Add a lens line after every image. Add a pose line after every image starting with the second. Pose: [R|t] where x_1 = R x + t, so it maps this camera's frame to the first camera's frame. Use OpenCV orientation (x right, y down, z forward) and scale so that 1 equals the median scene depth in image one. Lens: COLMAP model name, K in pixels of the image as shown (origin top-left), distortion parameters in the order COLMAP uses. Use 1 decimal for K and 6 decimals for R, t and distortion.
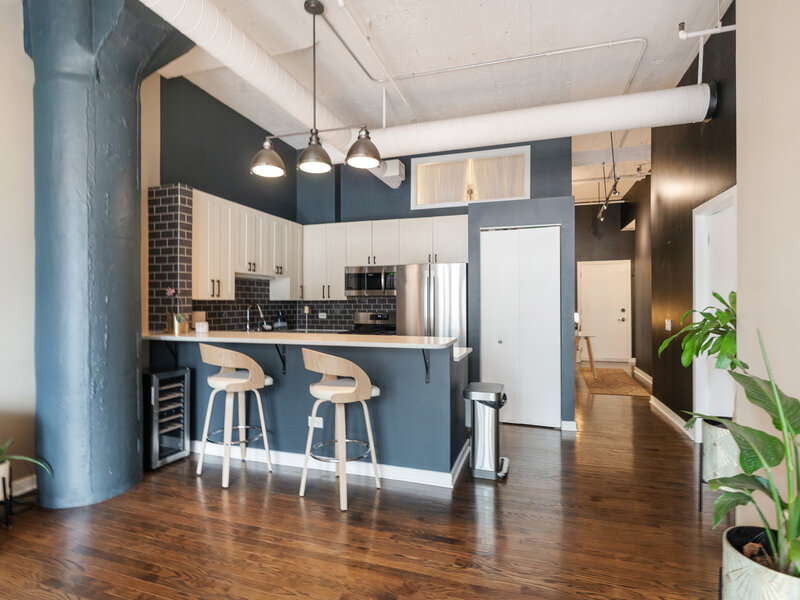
lens RADIAL K [[417.8, 0, 405.7], [0, 417.8, 300.2], [0, 0, 1]] dist [-0.004476, -0.000430]
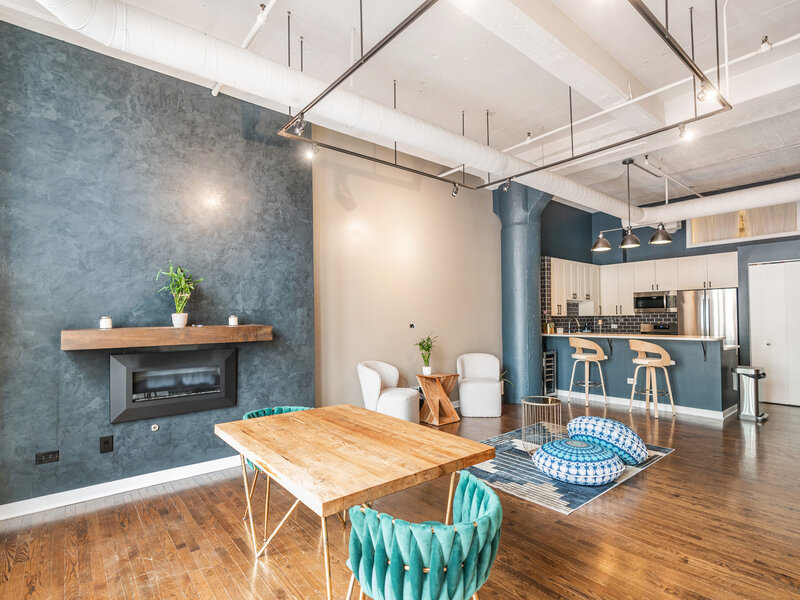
lens RADIAL K [[414.1, 0, 400.1], [0, 414.1, 309.5], [0, 0, 1]] dist [-0.013919, 0.000173]
pose [[0.837419, -0.017845, -0.546270, -0.062585], [0.009455, 0.999790, -0.018165, -0.003318], [0.546479, 0.010047, 0.837412, -0.956560]]
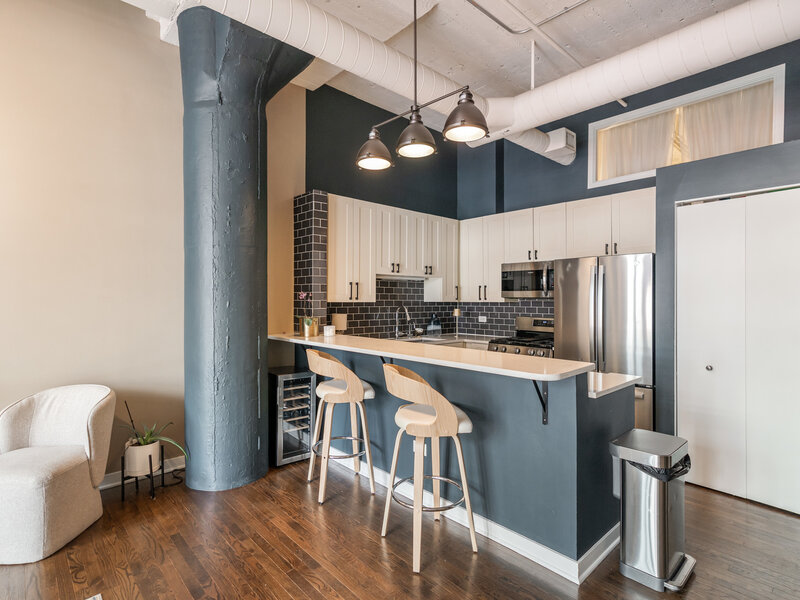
lens RADIAL K [[424.1, 0, 400.0], [0, 424.1, 296.1], [0, 0, 1]] dist [-0.002661, 0.001655]
pose [[0.868694, 0.001329, -0.495348, 0.155492], [-0.002775, 0.999994, -0.002184, -0.015587], [0.495342, 0.003272, 0.868692, 0.194685]]
